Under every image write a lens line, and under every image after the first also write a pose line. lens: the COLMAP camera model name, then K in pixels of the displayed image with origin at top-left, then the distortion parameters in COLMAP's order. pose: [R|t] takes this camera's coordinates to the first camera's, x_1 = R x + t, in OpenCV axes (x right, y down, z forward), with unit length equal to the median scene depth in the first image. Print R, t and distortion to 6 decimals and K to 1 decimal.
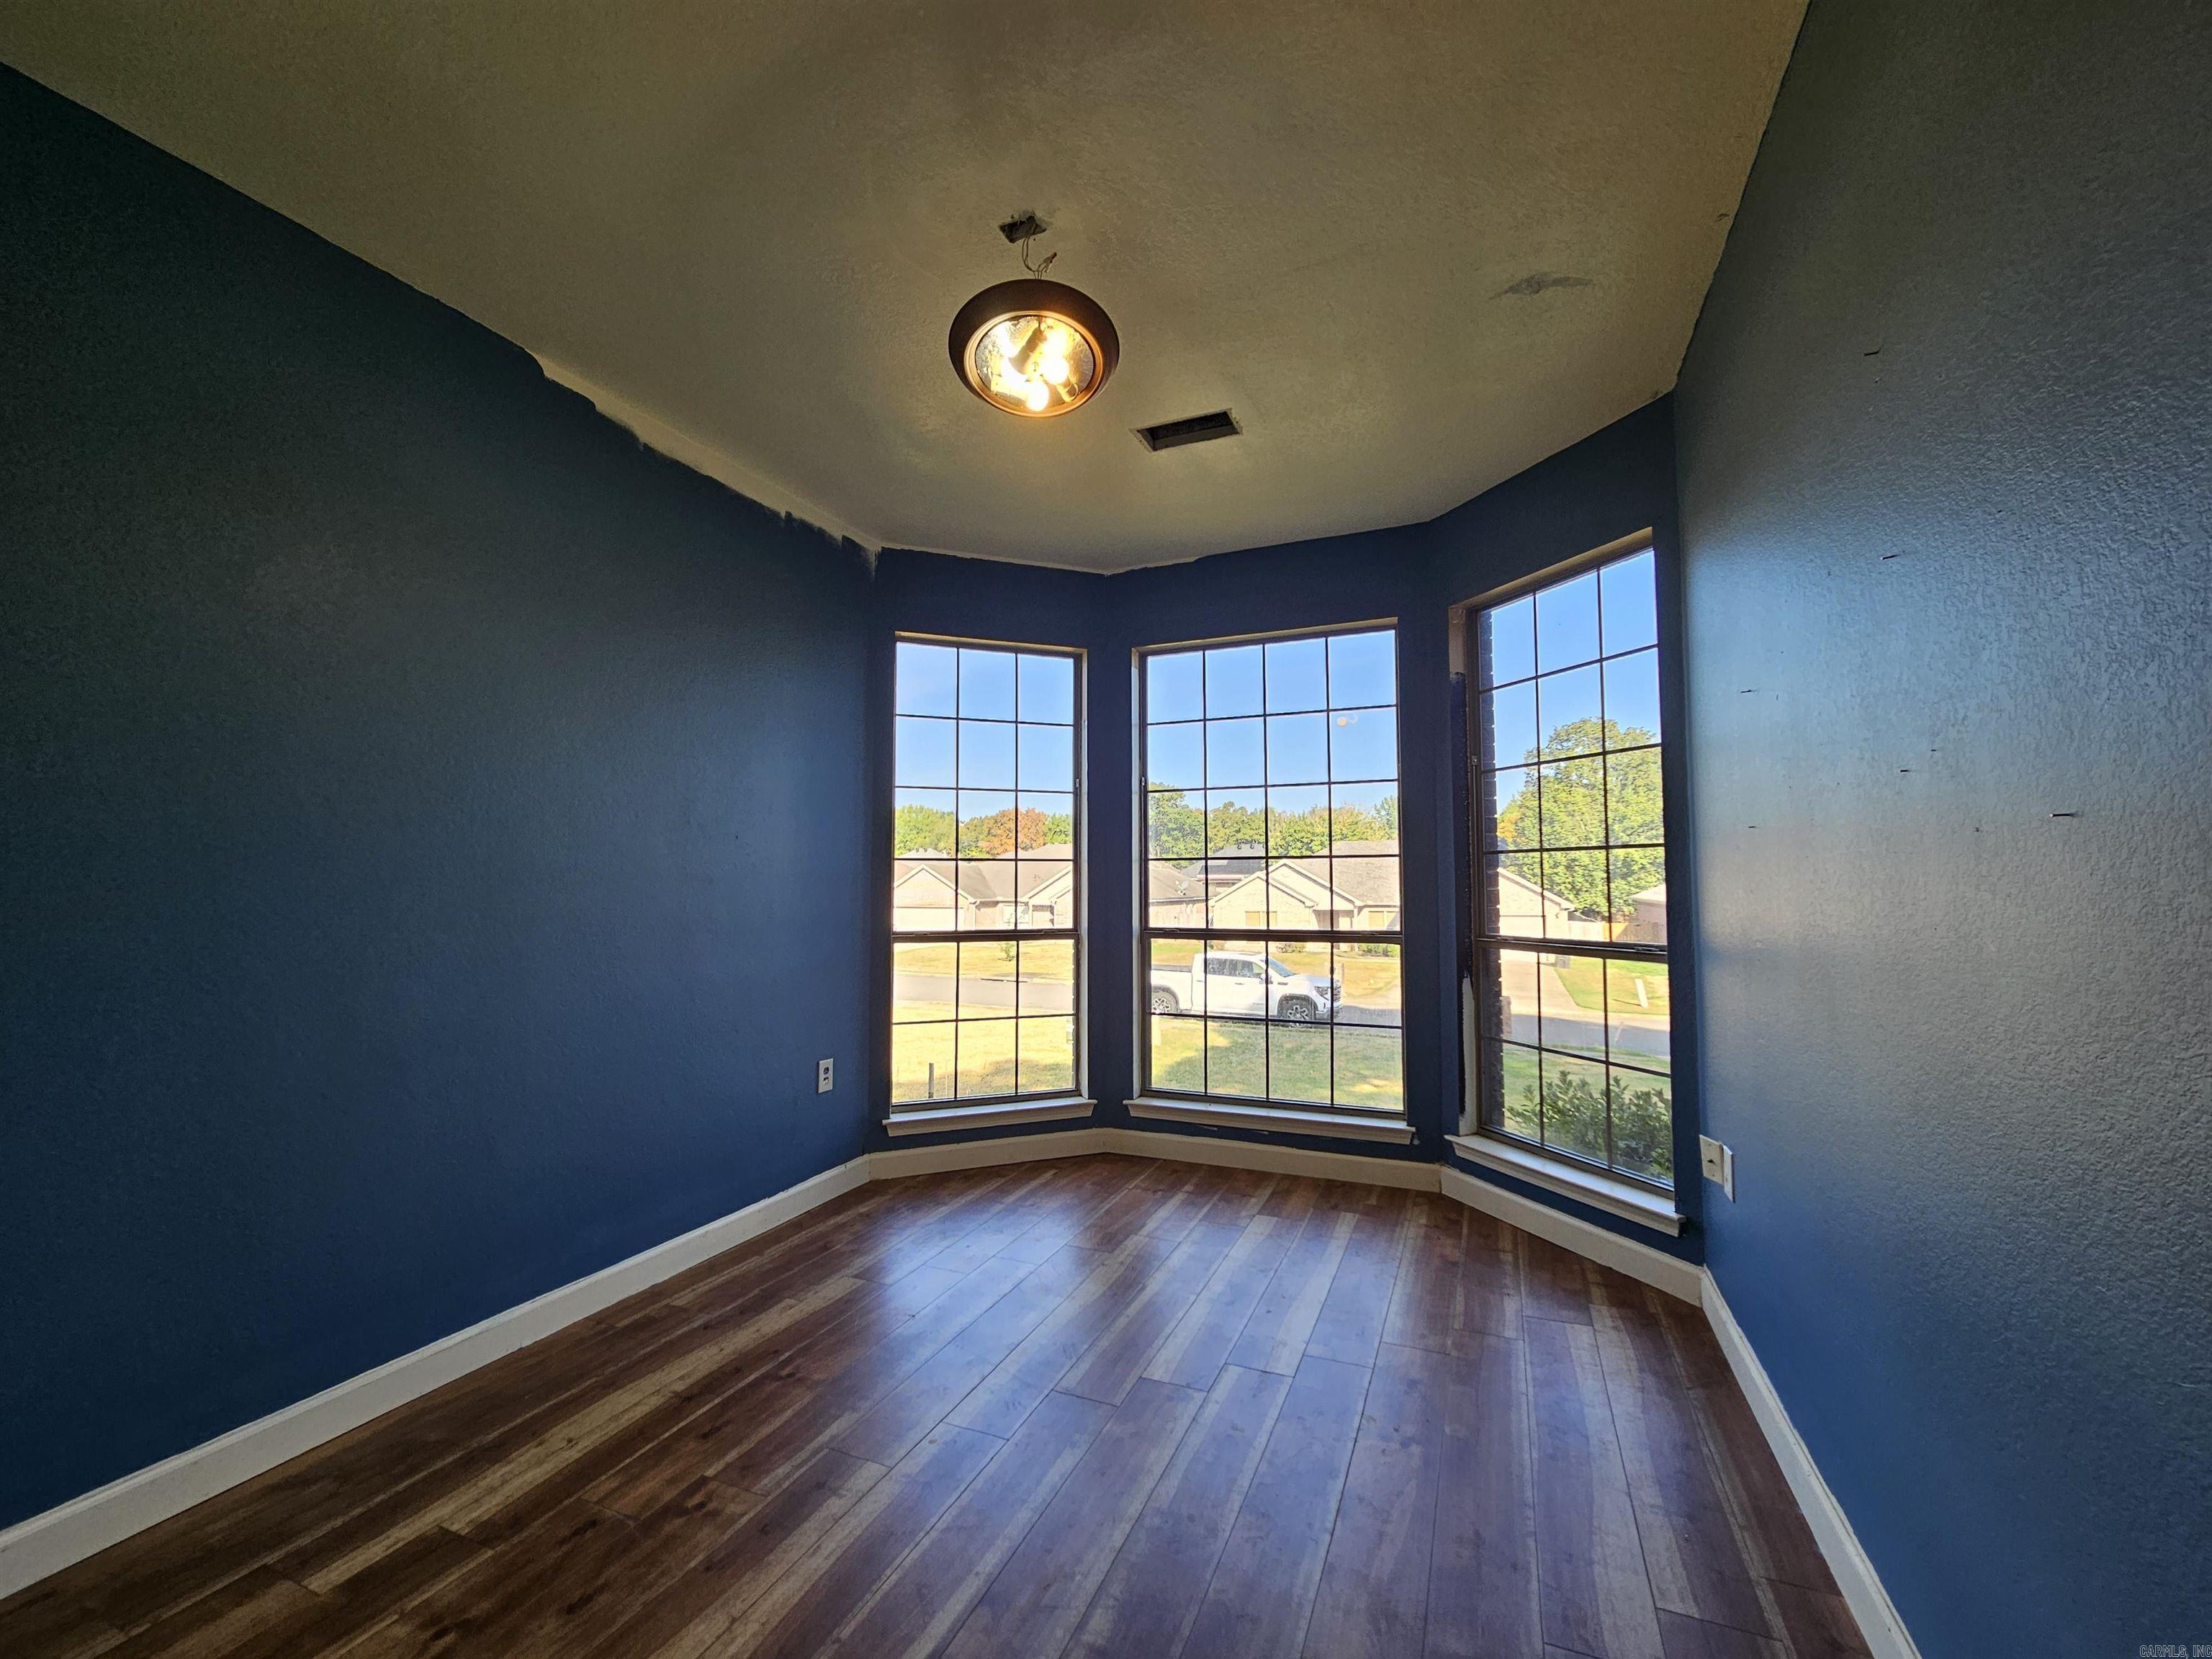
lens RADIAL K [[907.4, 0, 1106.7], [0, 907.4, 832.5], [0, 0, 1]] dist [-0.001078, 0.001256]
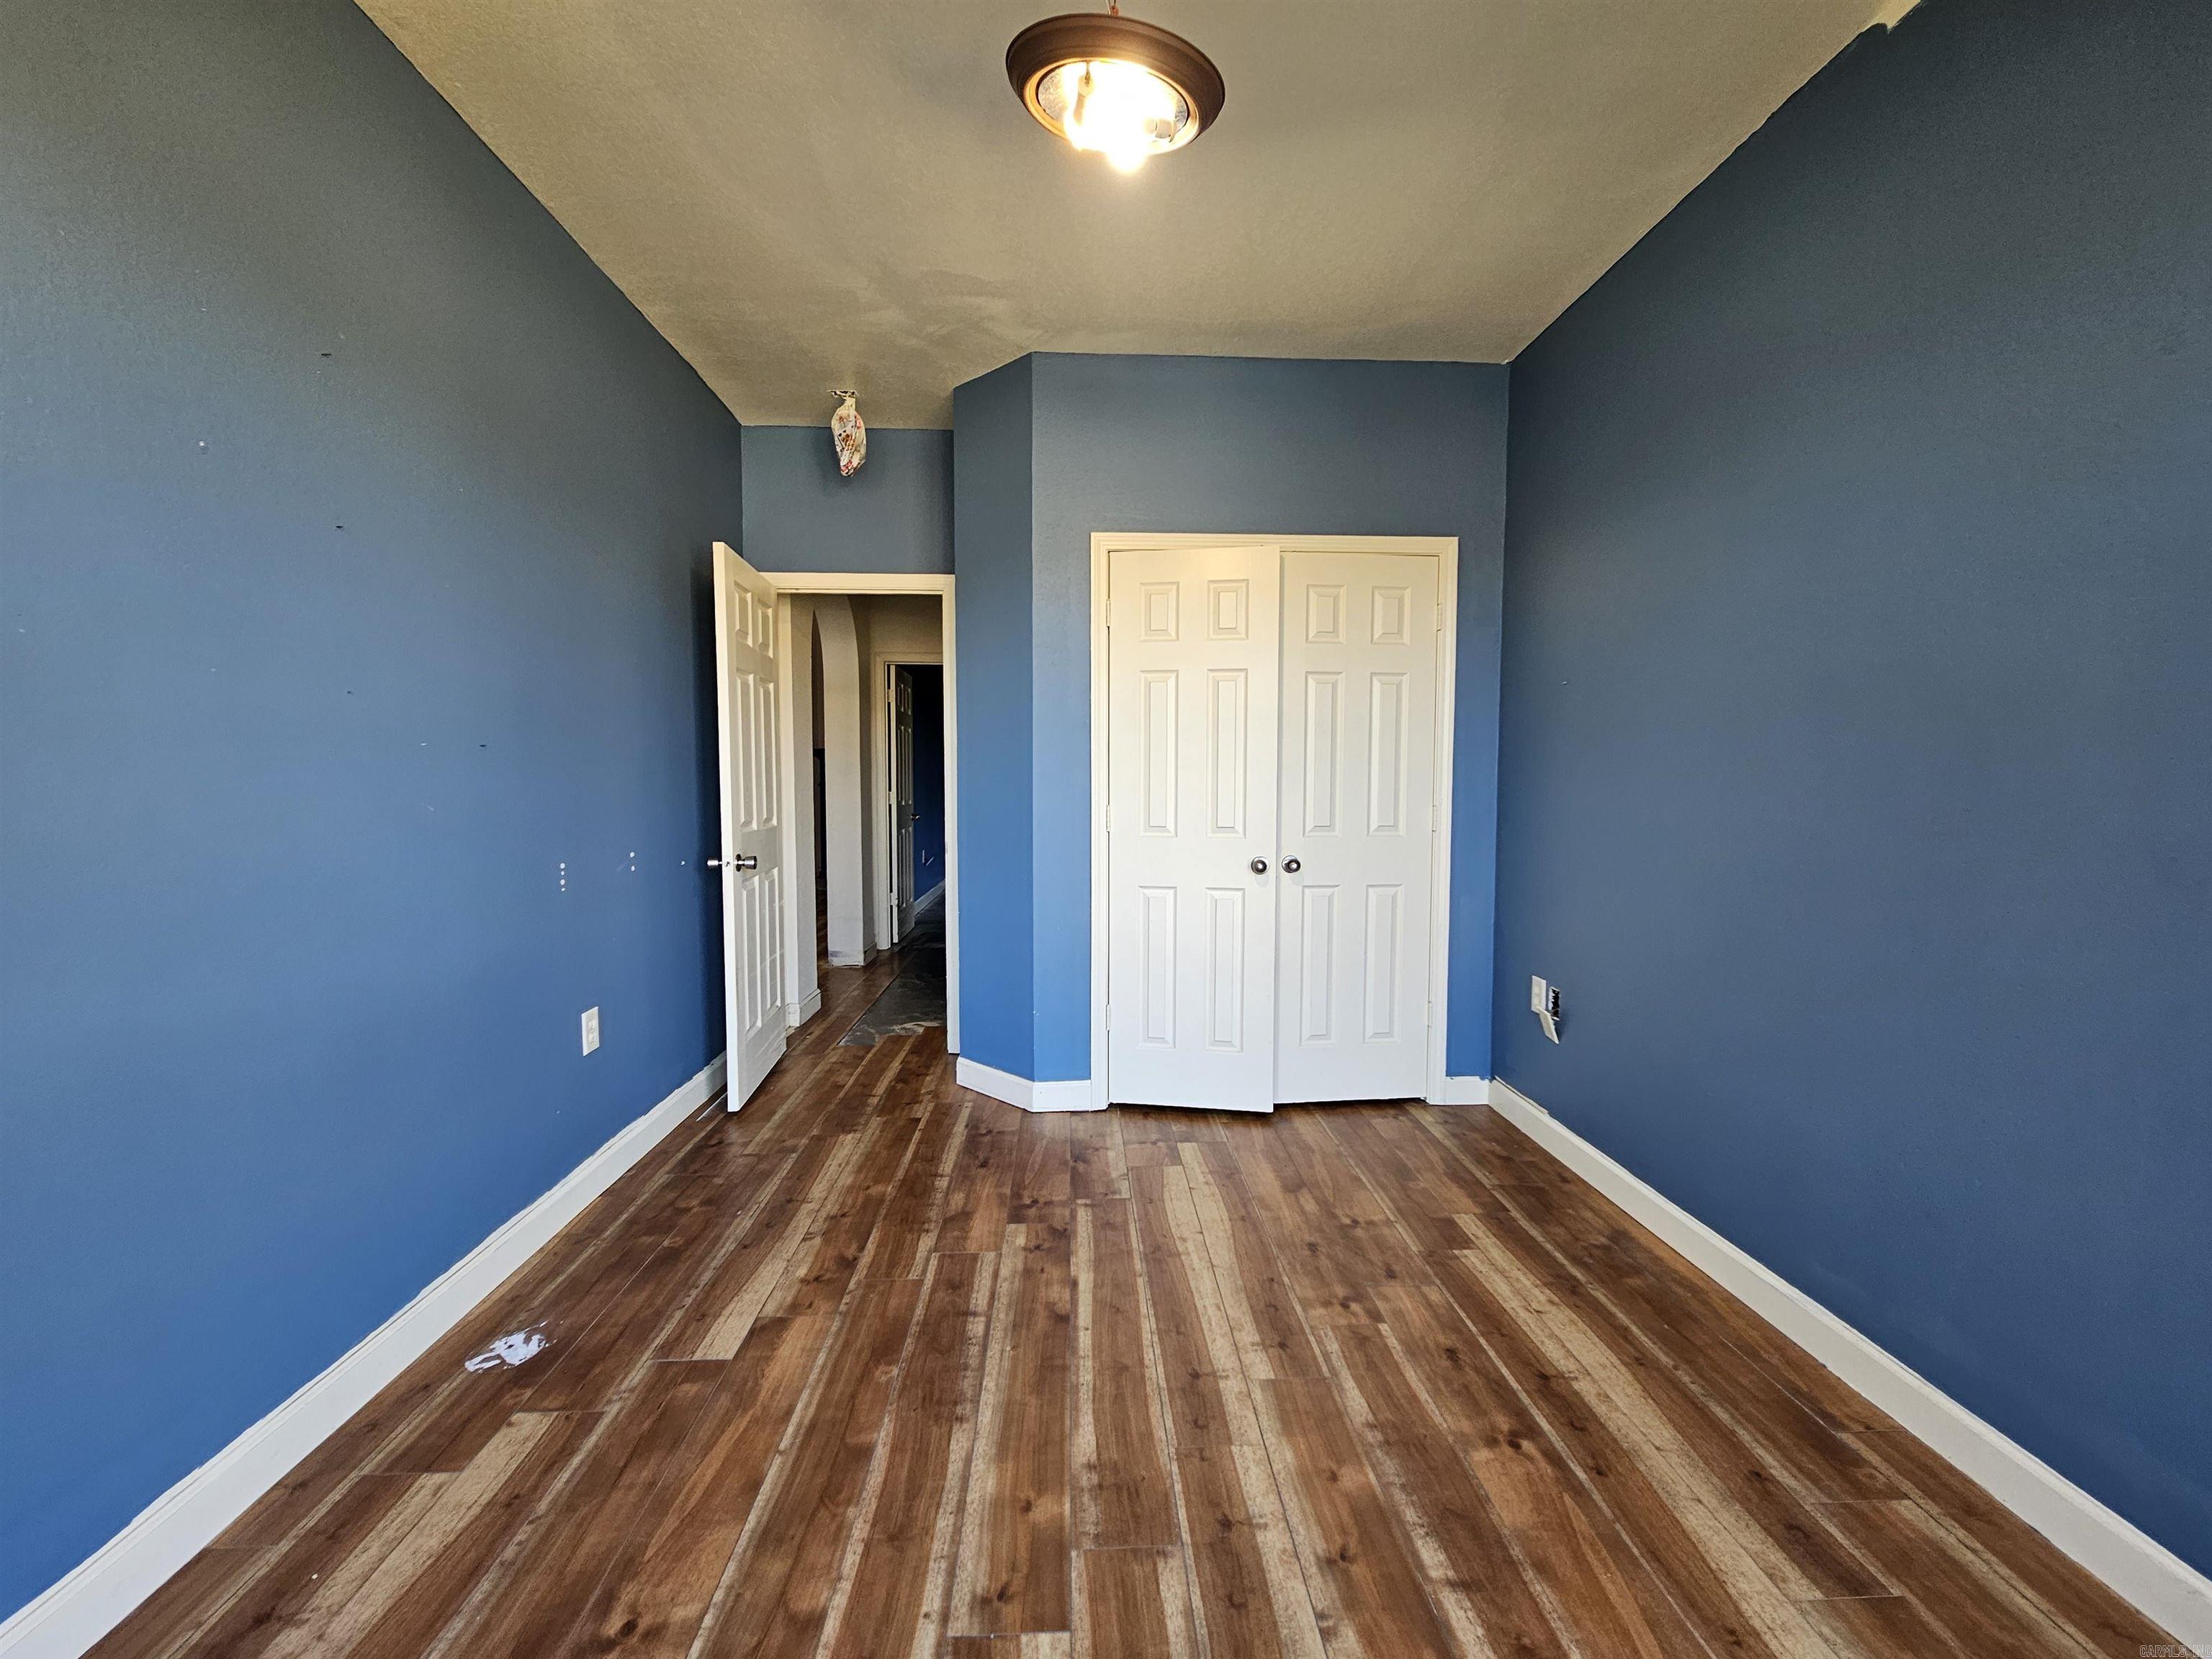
lens RADIAL K [[907.4, 0, 1110.4], [0, 907.4, 830.9], [0, 0, 1]] dist [-0.001078, 0.001256]
pose [[-0.897974, 0.027148, -0.439210, 0.291098], [0.024185, 0.999631, 0.012342, 0.101880], [0.439383, 0.000461, -0.898300, 1.753568]]
